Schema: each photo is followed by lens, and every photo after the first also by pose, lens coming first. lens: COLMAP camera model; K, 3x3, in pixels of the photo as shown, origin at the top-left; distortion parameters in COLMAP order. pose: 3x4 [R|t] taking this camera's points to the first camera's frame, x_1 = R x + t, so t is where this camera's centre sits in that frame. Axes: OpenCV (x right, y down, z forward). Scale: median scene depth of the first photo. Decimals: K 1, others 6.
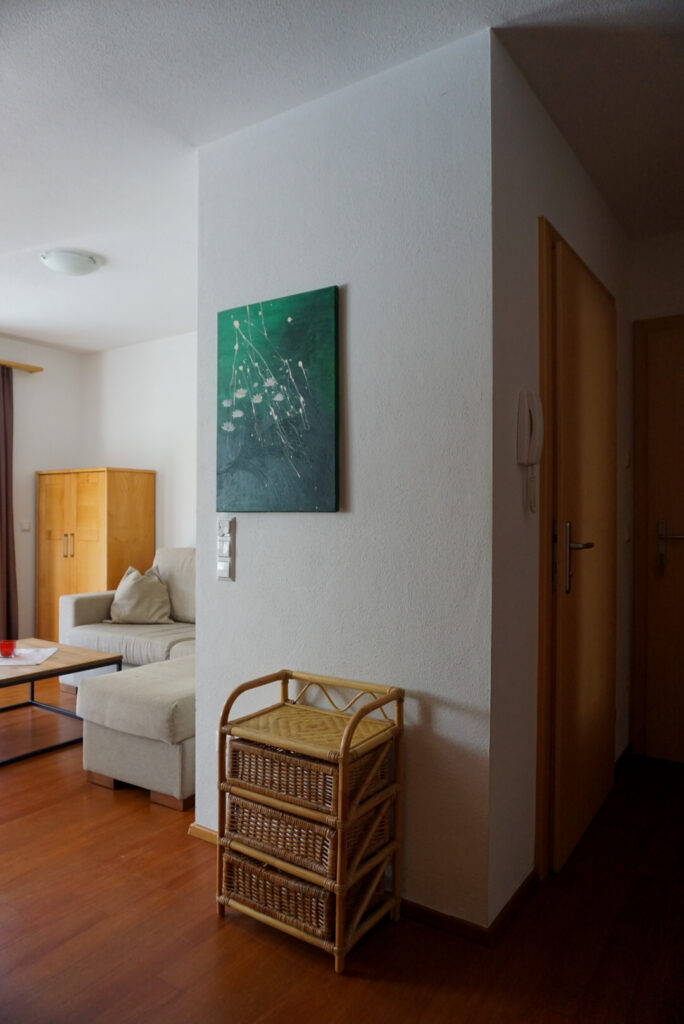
lens RADIAL K [[687.3, 0, 339.9], [0, 687.3, 498.8], [0, 0, 1]] dist [-0.004367, -0.001315]
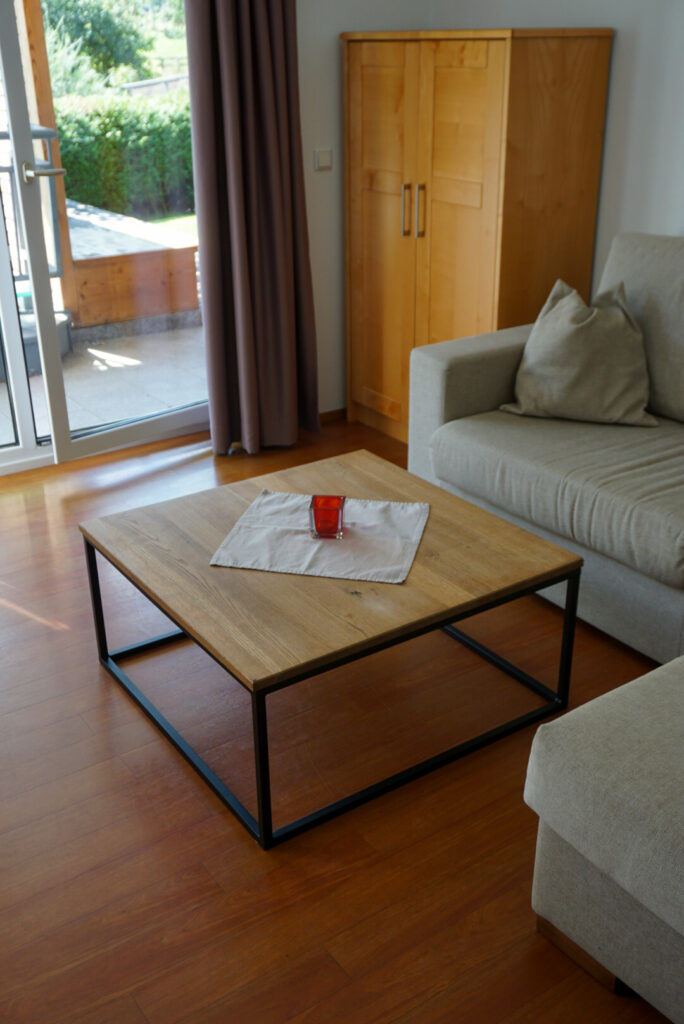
lens RADIAL K [[1049.5, 0, 342.0], [0, 1049.5, 512.0], [0, 0, 1]] dist [-0.025362, 0.026688]
pose [[0.932375, 0.137456, -0.334339, -0.190057], [0.020034, 0.903816, 0.427452, -0.054539], [0.360937, -0.405244, 0.839942, 0.332761]]
